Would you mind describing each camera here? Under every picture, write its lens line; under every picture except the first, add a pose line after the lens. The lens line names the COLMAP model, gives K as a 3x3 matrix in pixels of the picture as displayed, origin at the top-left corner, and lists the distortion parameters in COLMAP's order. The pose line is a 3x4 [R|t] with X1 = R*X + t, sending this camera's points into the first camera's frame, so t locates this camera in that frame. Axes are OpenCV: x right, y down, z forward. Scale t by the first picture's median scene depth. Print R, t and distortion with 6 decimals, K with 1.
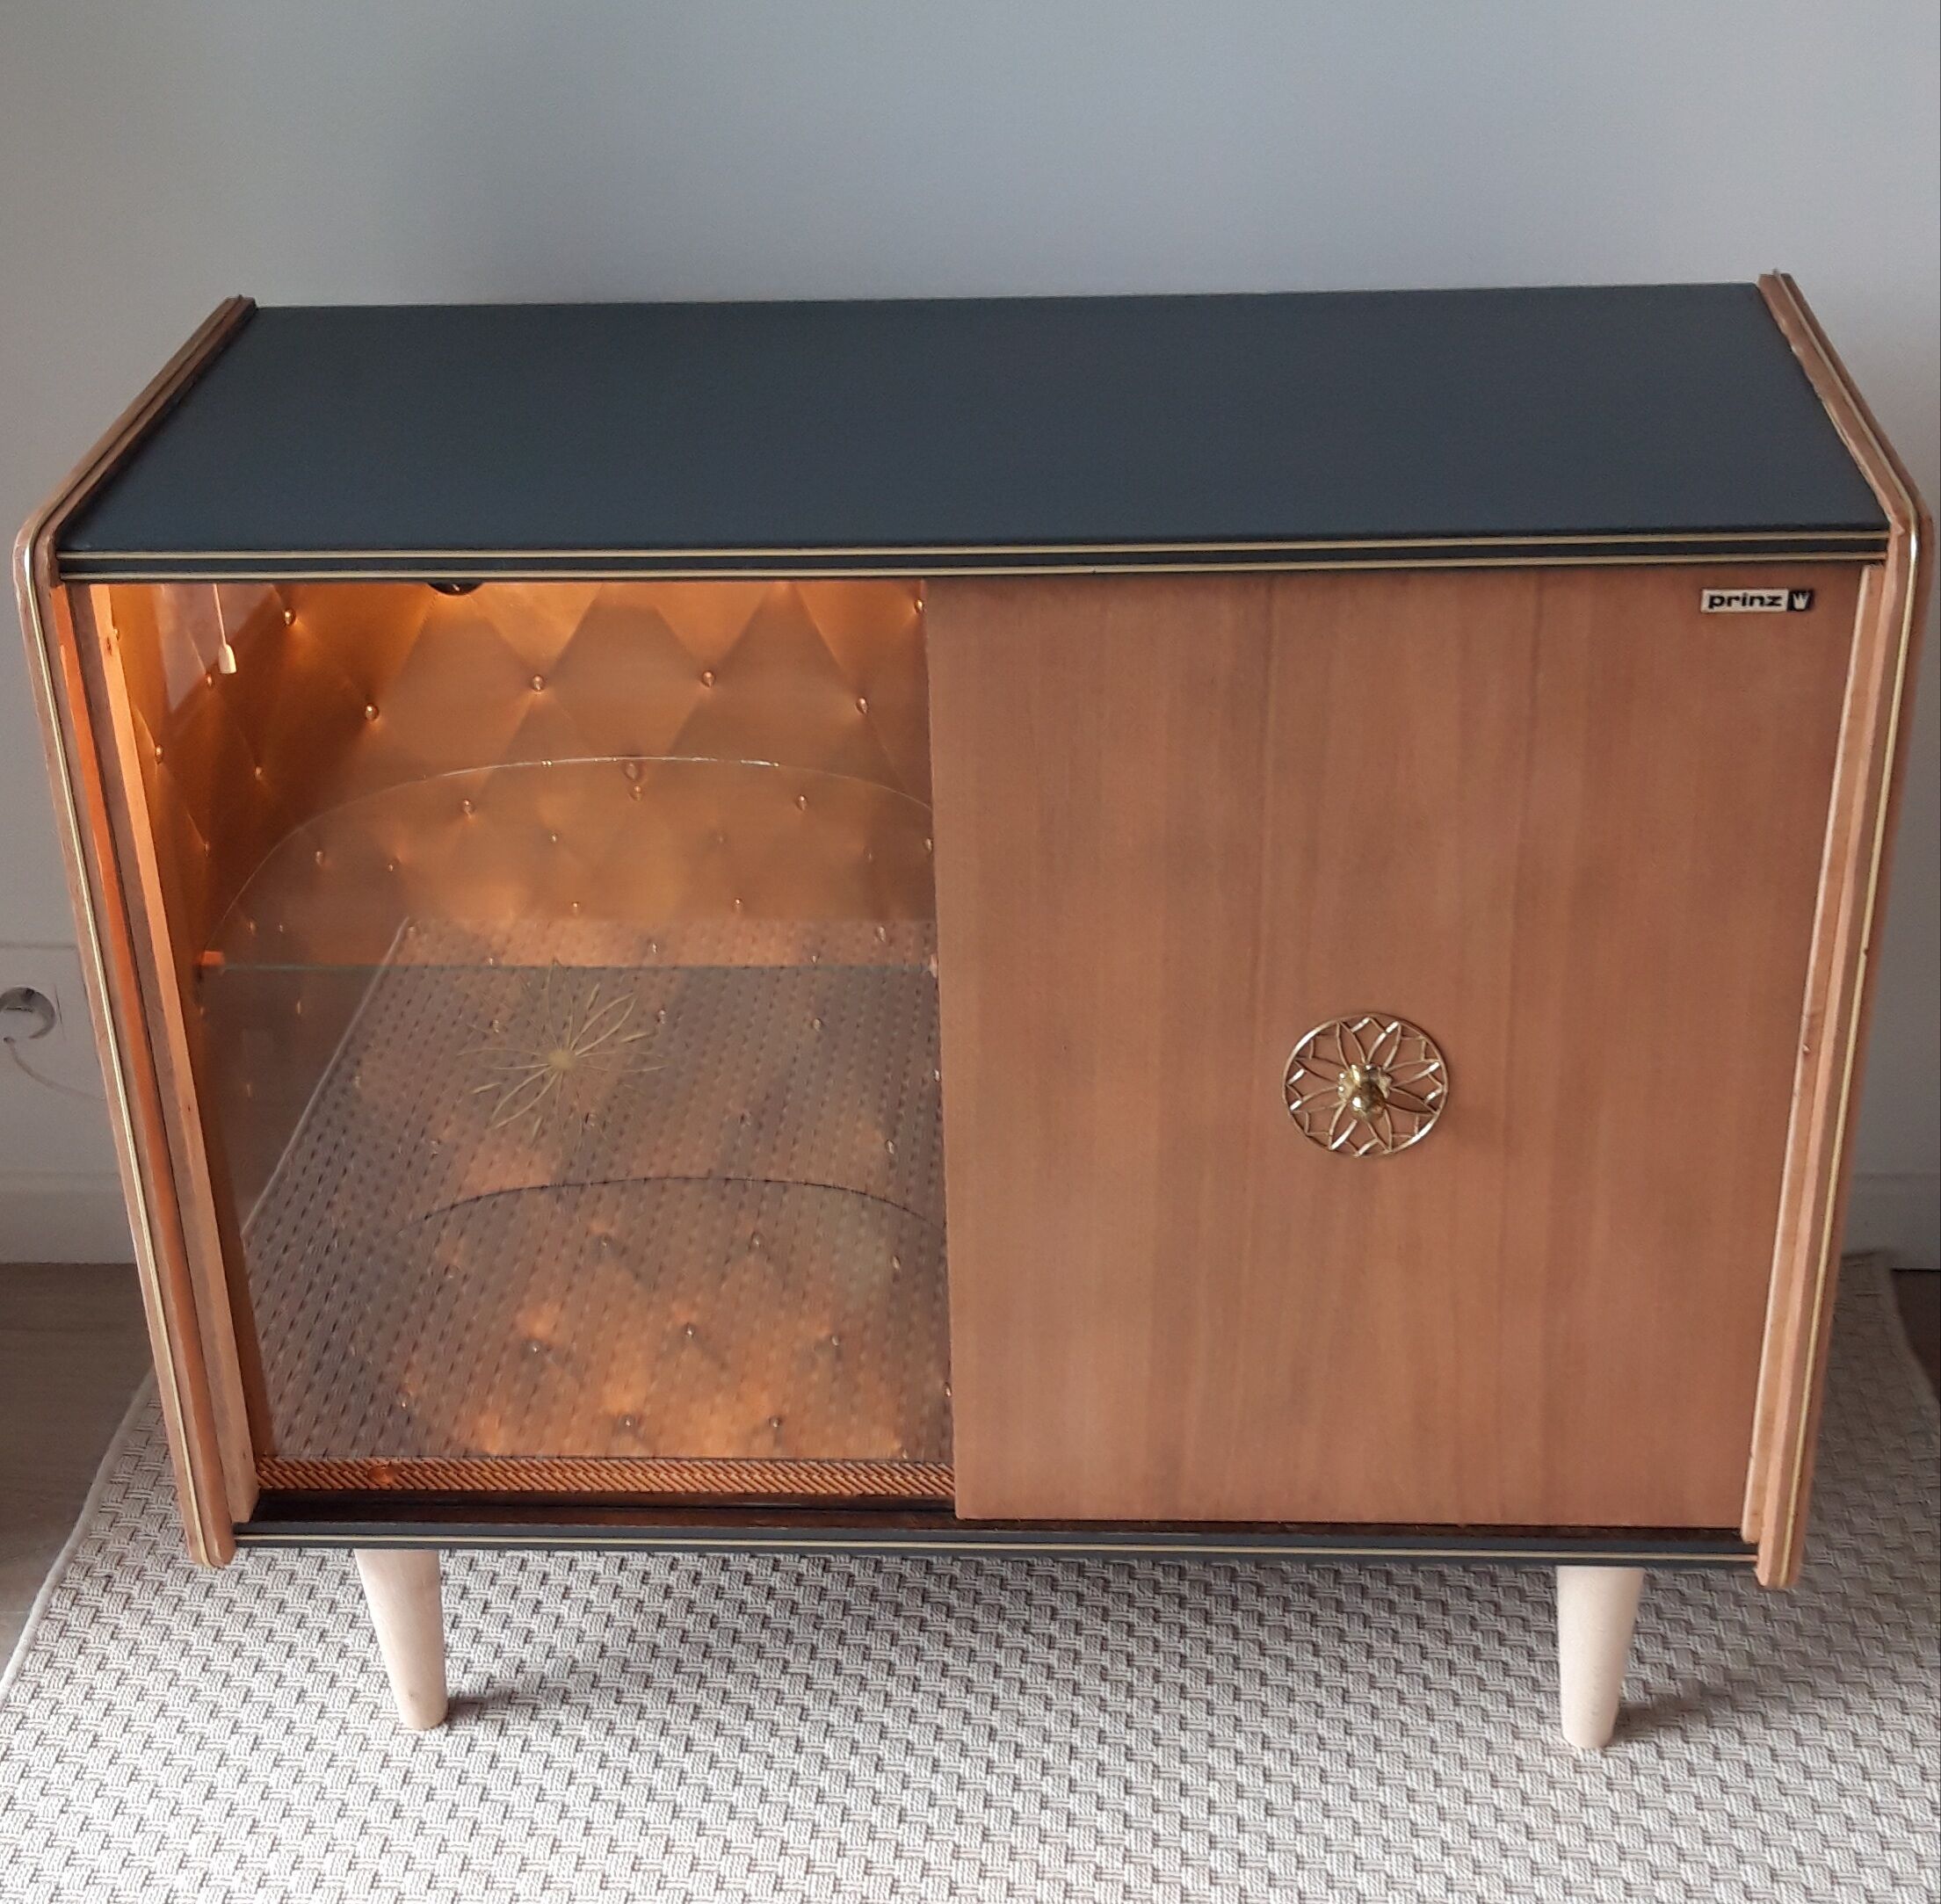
lens RADIAL K [[3273.4, 0, 925.3], [0, 3273.4, 1154.4], [0, 0, 1]] dist [0.092872, 0.000000]
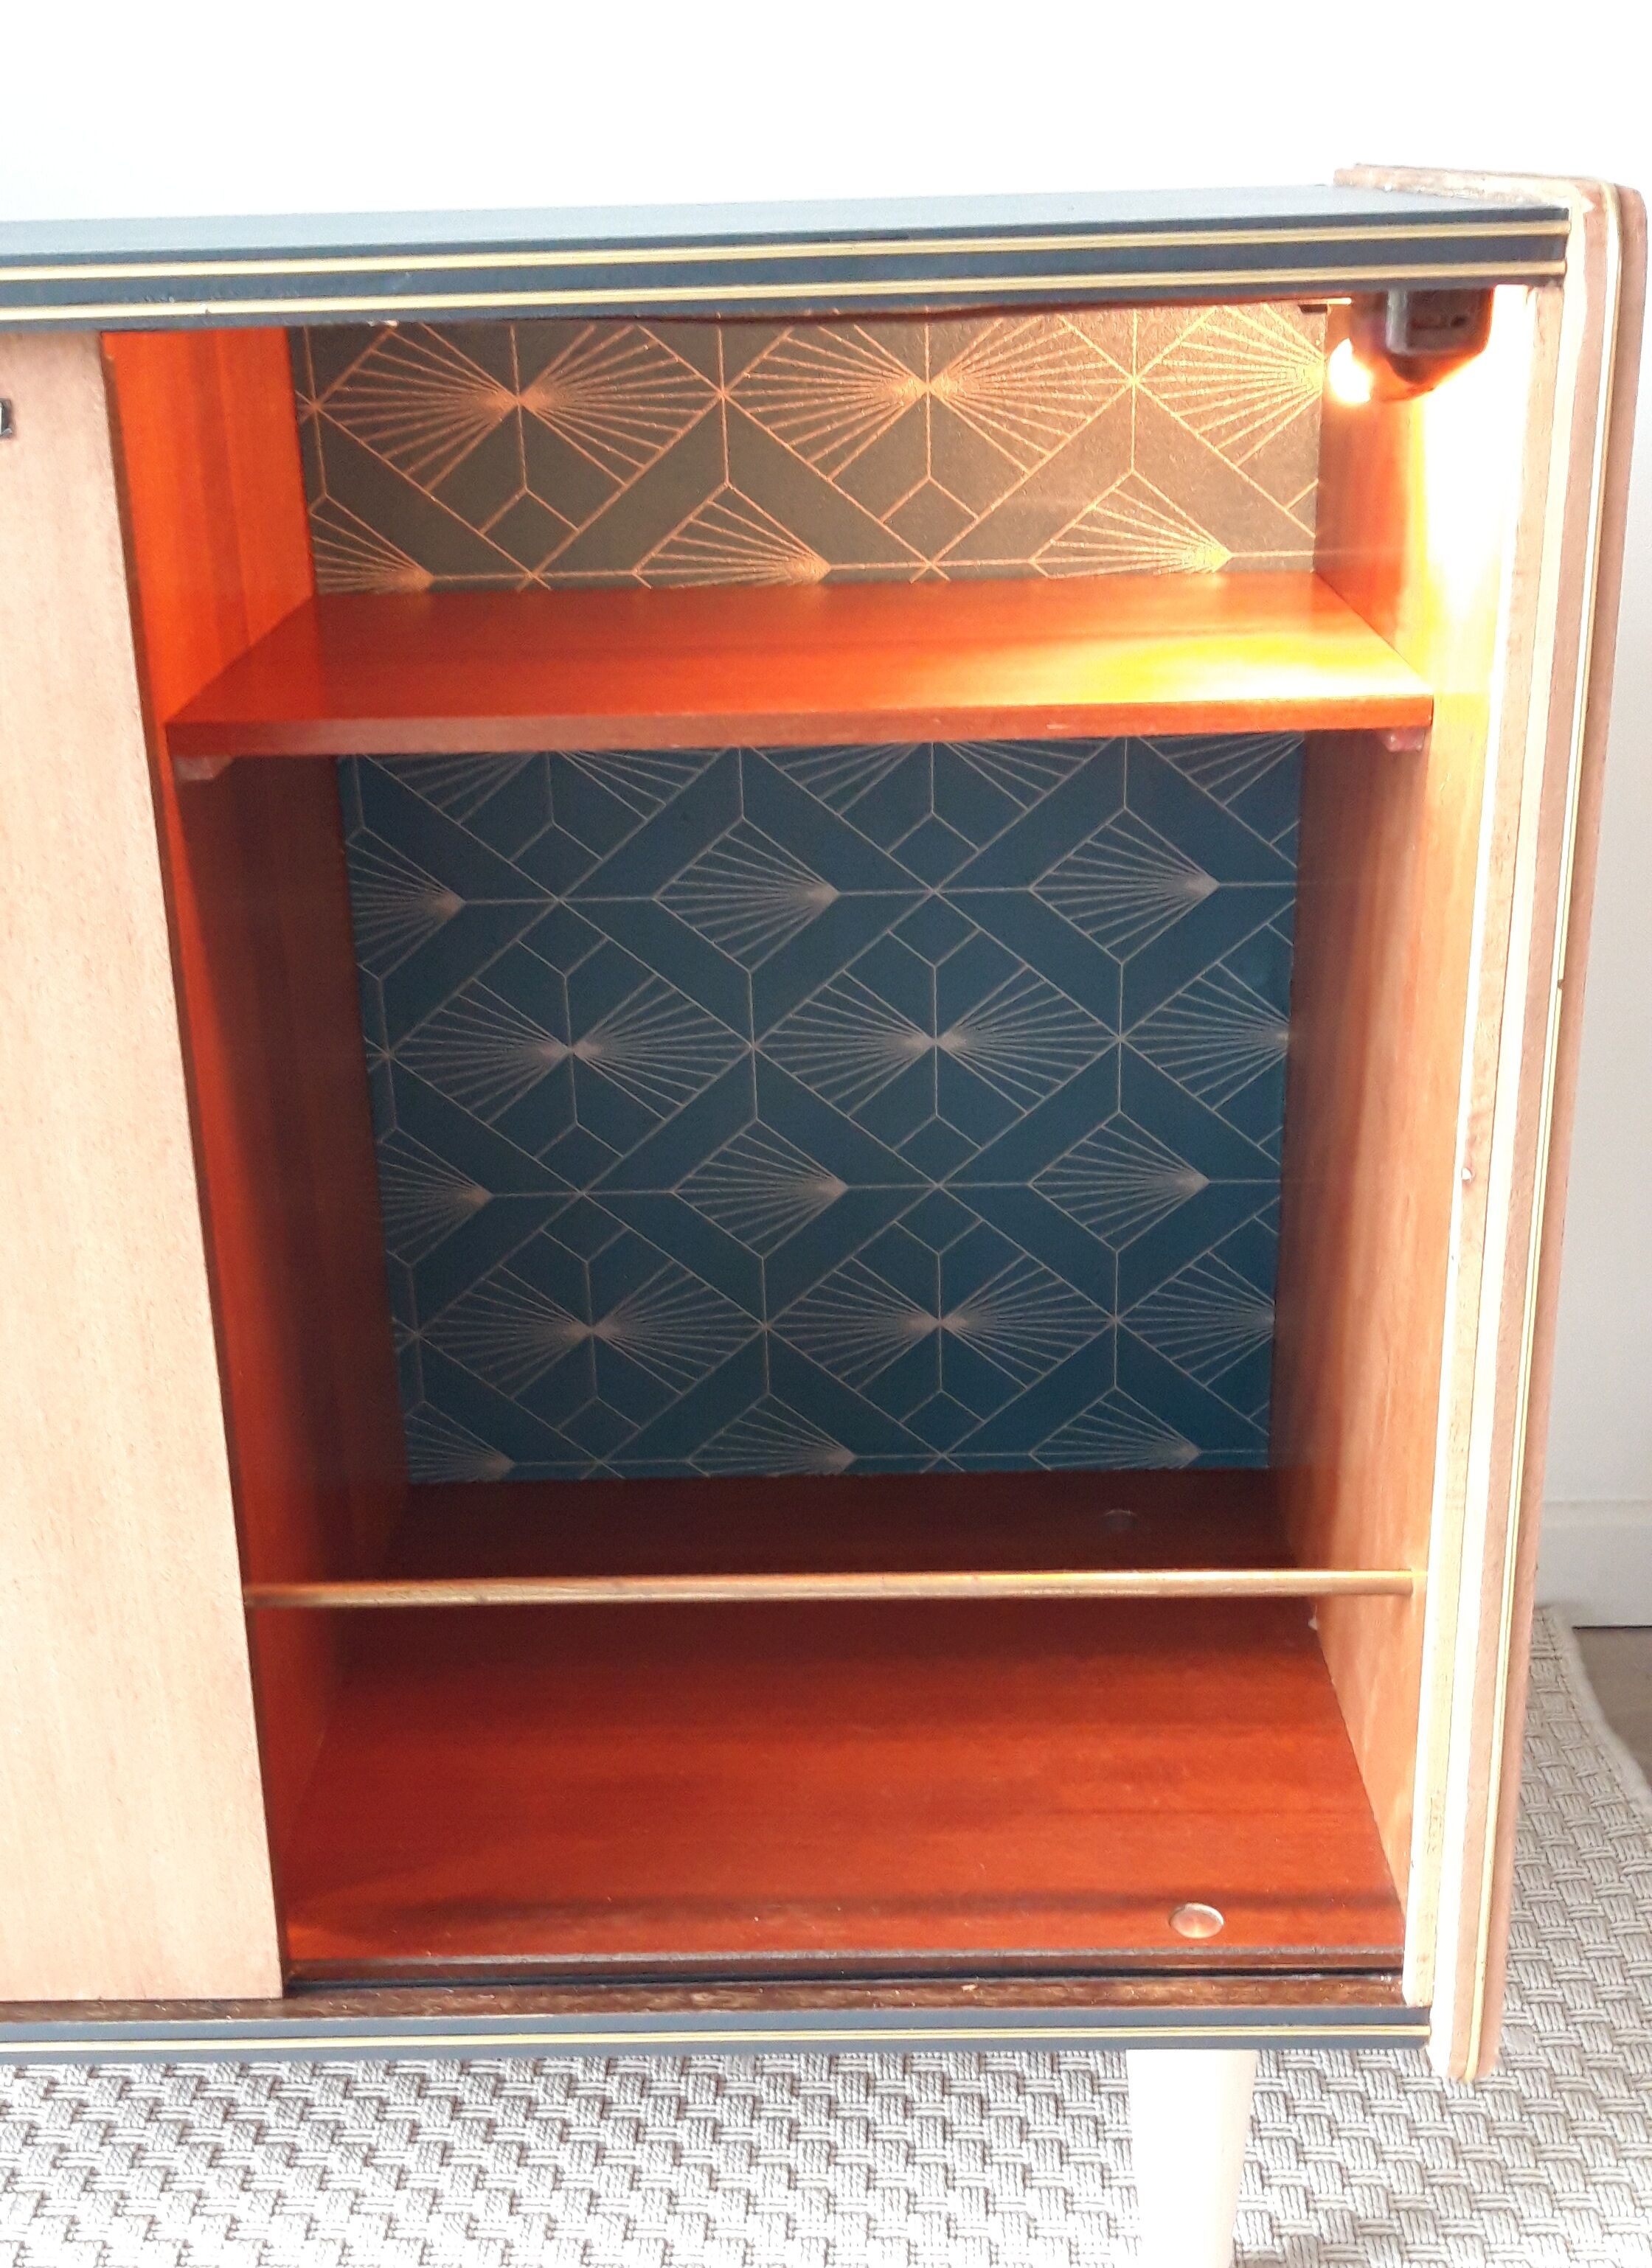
lens RADIAL K [[2617.8, 0, 824.0], [0, 2617.8, 1286.4], [0, 0, 1]] dist [0.042911, 0.000000]
pose [[0.999212, -0.014035, 0.037136, 0.114207], [0.019105, 0.989978, -0.139923, 0.047436], [-0.034800, 0.140522, 0.989466, 0.462426]]
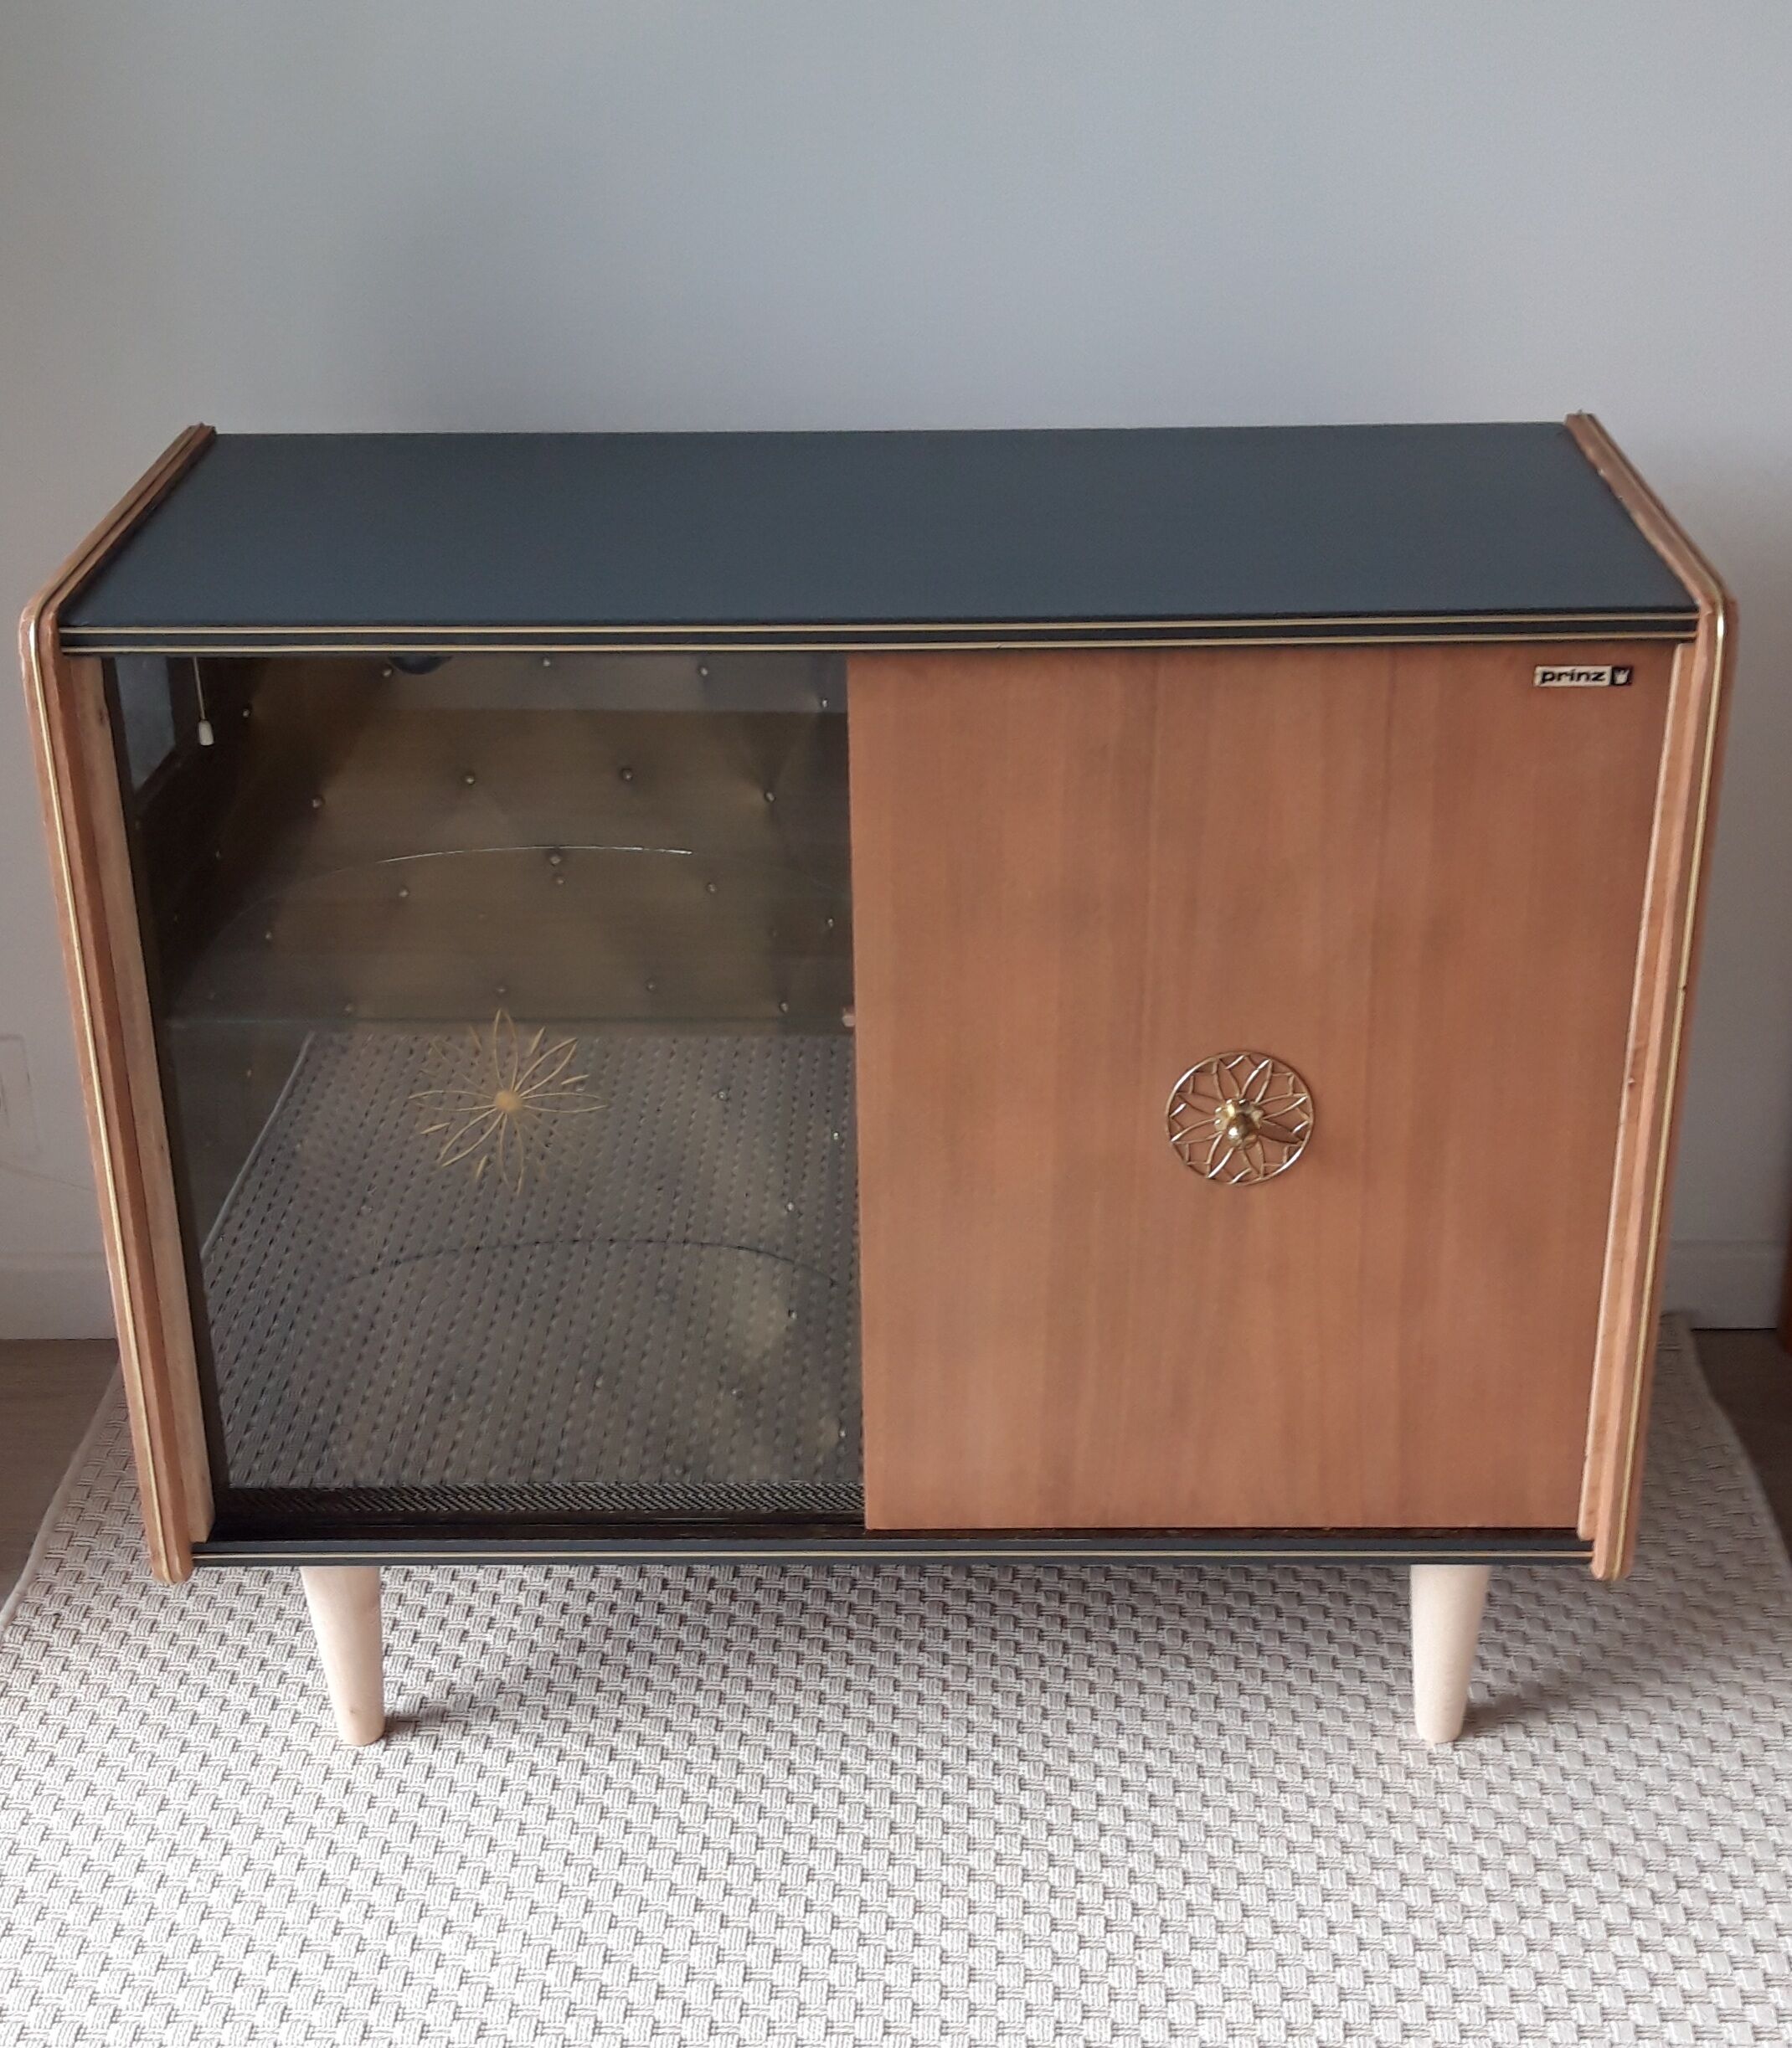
lens RADIAL K [[3123.7, 0, 895.1], [0, 3123.7, 1153.8], [0, 0, 1]] dist [0.110436, 0.000000]
pose [[0.998516, -0.004728, 0.054253, -0.035412], [0.008283, 0.997818, -0.065501, 0.053108], [-0.053825, 0.065853, 0.996377, -0.042510]]
